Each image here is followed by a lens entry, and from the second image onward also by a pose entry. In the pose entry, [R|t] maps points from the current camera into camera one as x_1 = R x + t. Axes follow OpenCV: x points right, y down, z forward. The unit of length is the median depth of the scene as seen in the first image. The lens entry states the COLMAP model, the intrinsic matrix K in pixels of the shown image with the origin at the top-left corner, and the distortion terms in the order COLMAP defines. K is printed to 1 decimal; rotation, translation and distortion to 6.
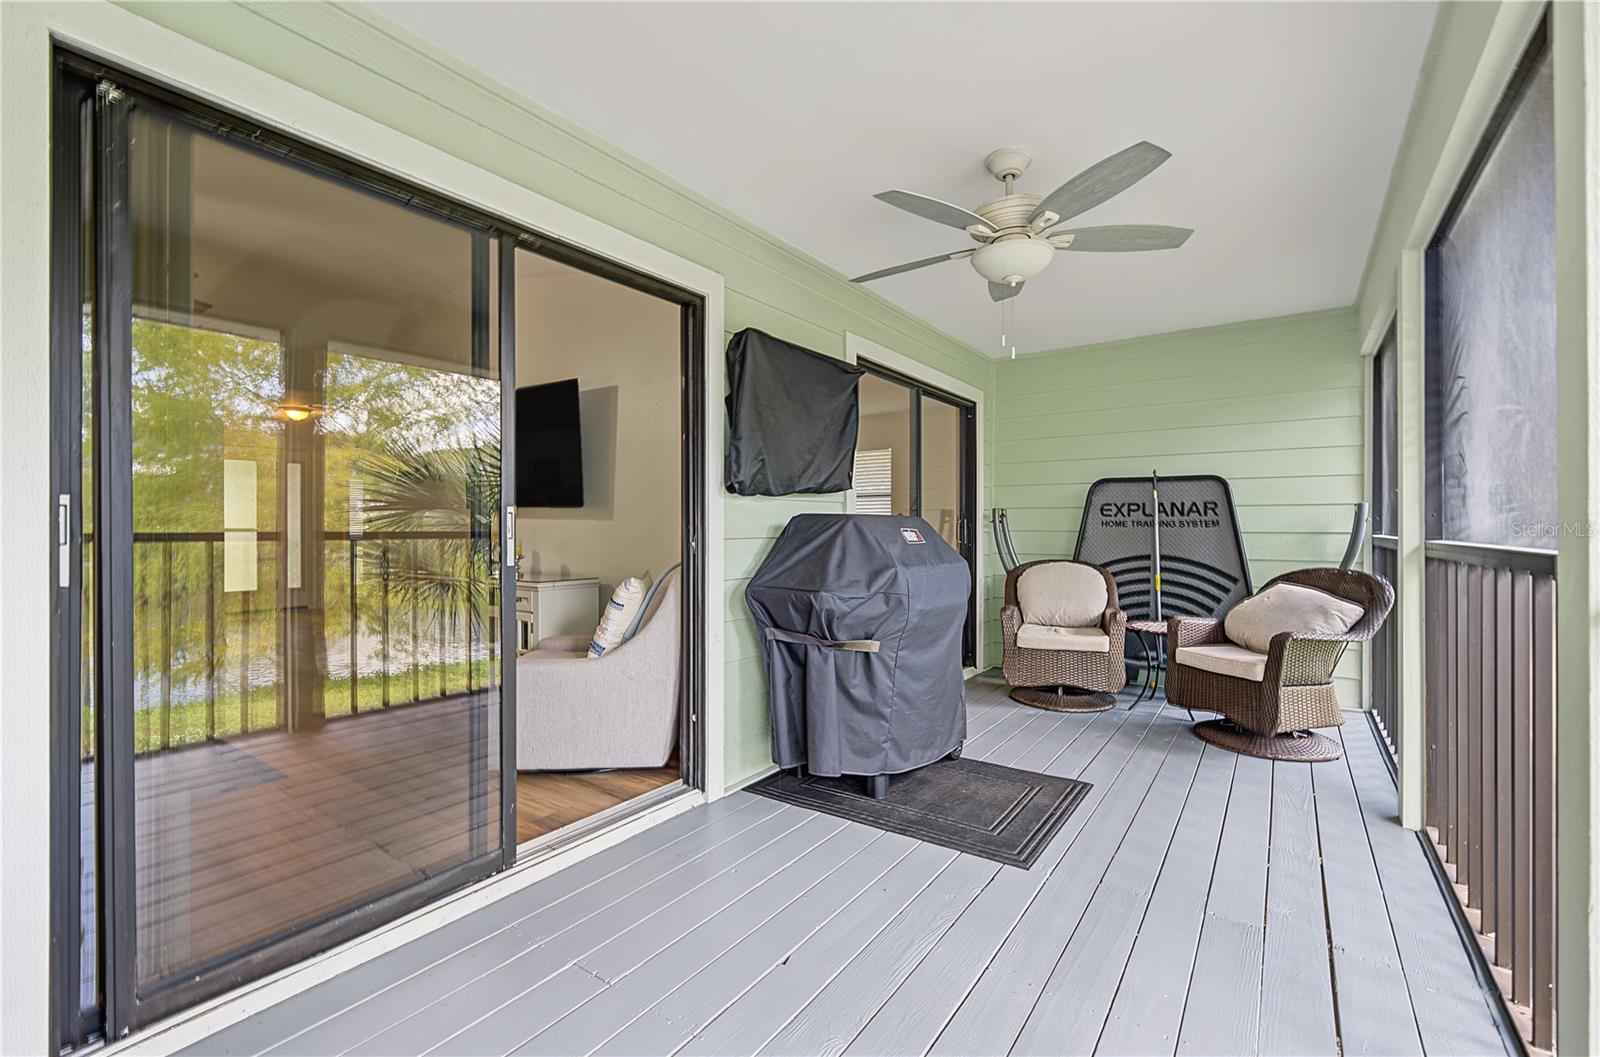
lens RADIAL K [[687.7, 0, 799.0], [0, 687.7, 526.7], [0, 0, 1]] dist [0.000234, 0.000029]
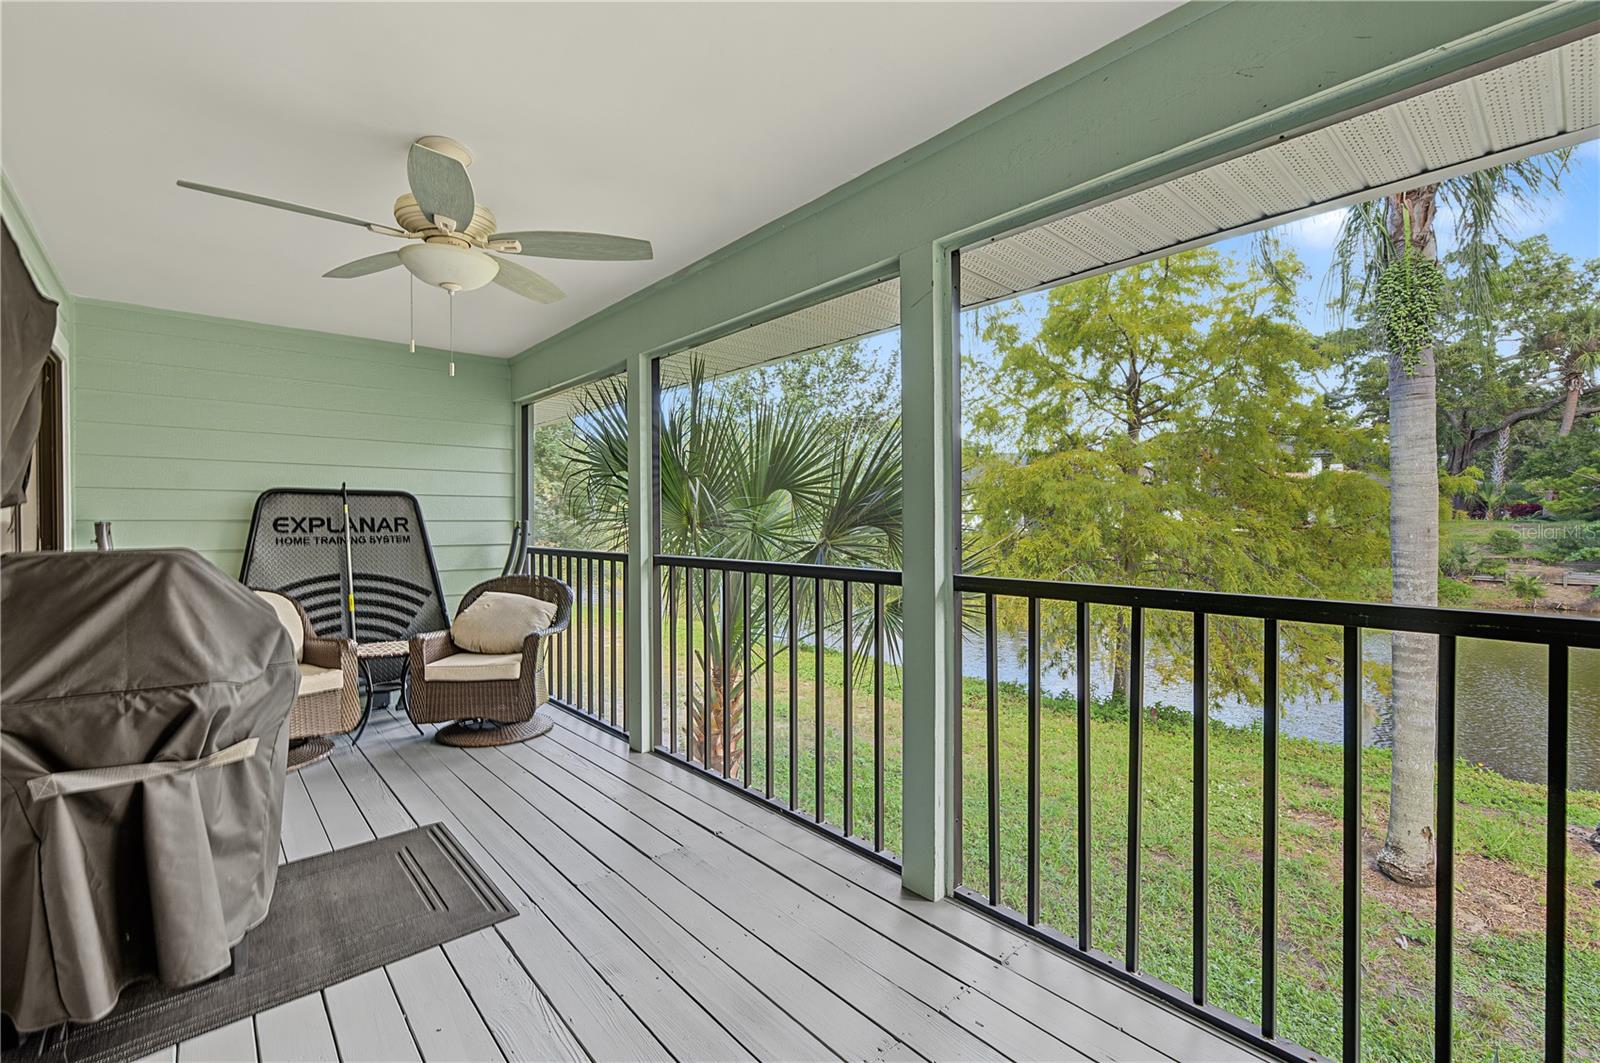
lens RADIAL K [[693.6, 0, 798.2], [0, 693.6, 529.7], [0, 0, 1]] dist [-0.001779, -0.000177]
pose [[0.229242, -0.013729, 0.973273, -0.271861], [0.004708, 0.999904, 0.012996, -0.030272], [-0.973358, 0.001603, 0.229284, 0.201258]]
